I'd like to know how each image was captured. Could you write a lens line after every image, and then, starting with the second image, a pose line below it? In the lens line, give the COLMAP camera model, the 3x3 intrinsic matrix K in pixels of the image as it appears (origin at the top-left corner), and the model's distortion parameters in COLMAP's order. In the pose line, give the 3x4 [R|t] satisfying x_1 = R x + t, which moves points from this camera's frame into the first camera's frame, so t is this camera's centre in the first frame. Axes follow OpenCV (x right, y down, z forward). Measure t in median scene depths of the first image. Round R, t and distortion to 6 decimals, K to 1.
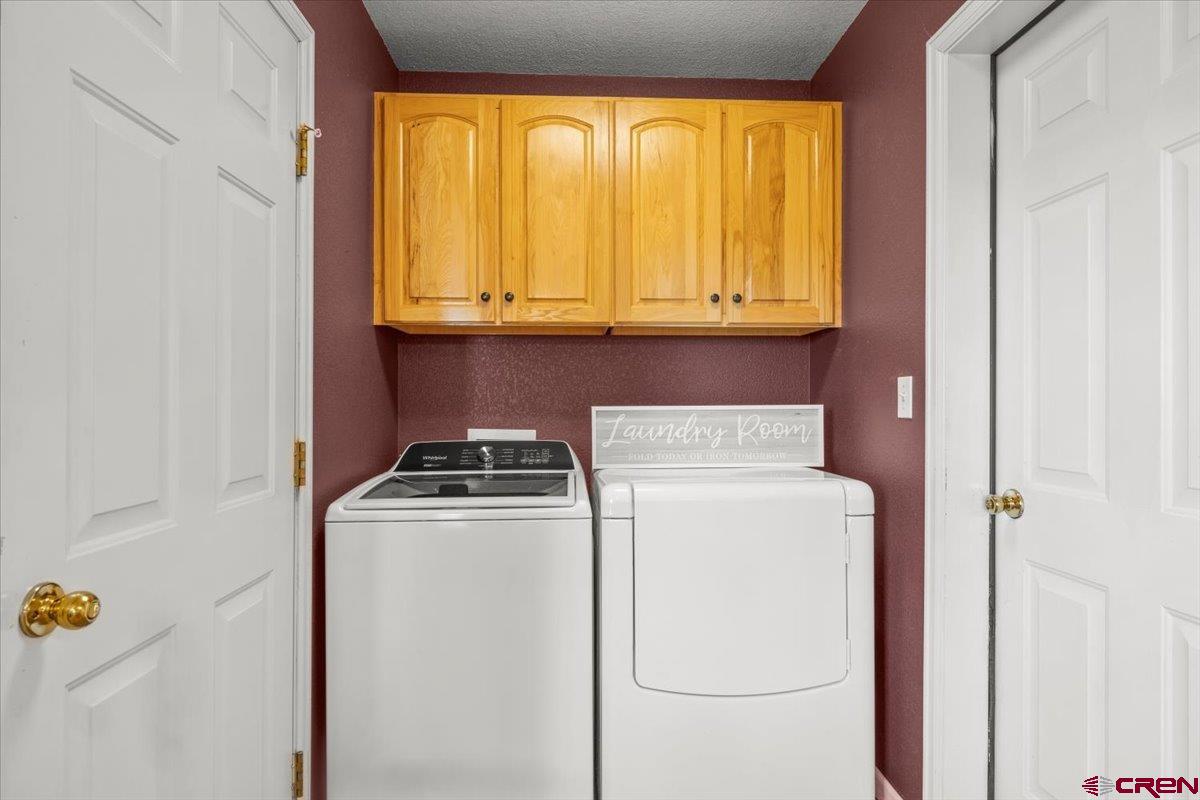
lens RADIAL K [[536.2, 0, 597.4], [0, 536.2, 397.8], [0, 0, 1]] dist [-0.008693, 0.002246]
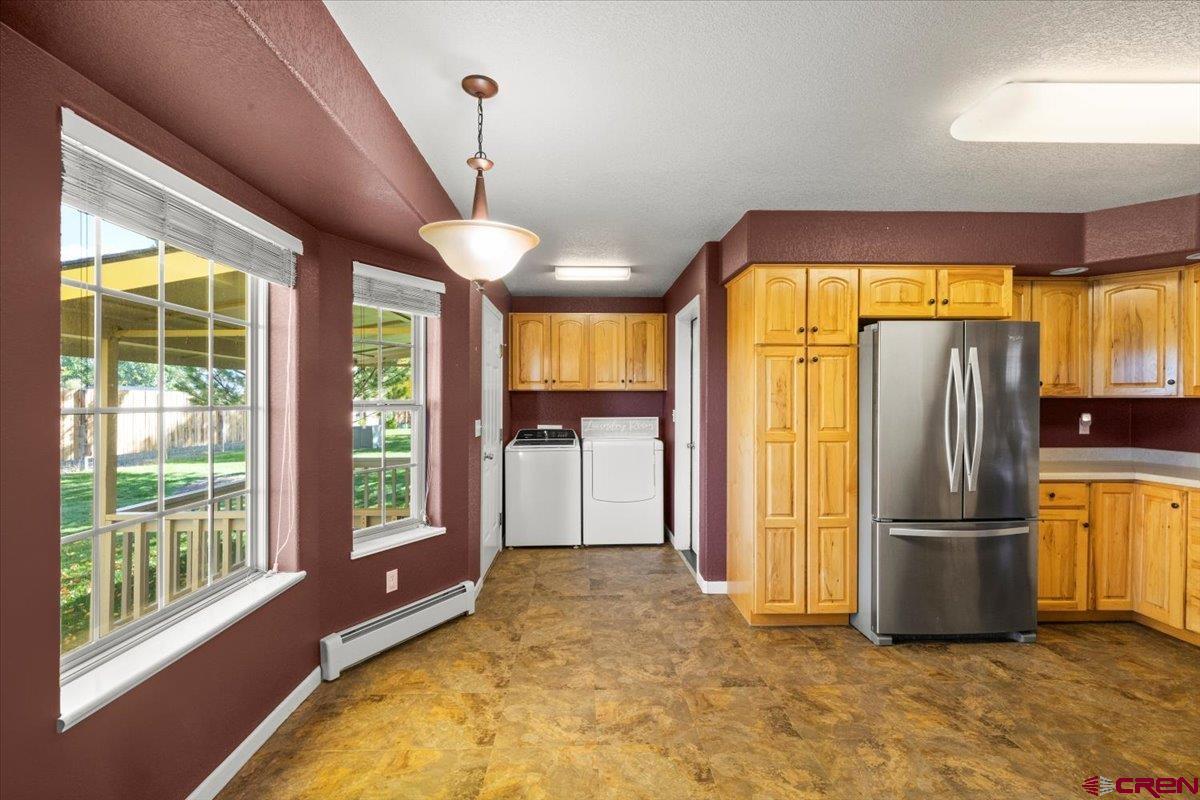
lens RADIAL K [[536.2, 0, 595.8], [0, 536.2, 402.9], [0, 0, 1]] dist [-0.008693, 0.002246]
pose [[0.999845, 0.000103, -0.017605, 0.122774], [-0.000058, 0.999997, 0.002523, -0.073690], [0.017605, -0.002522, 0.999842, -1.992170]]
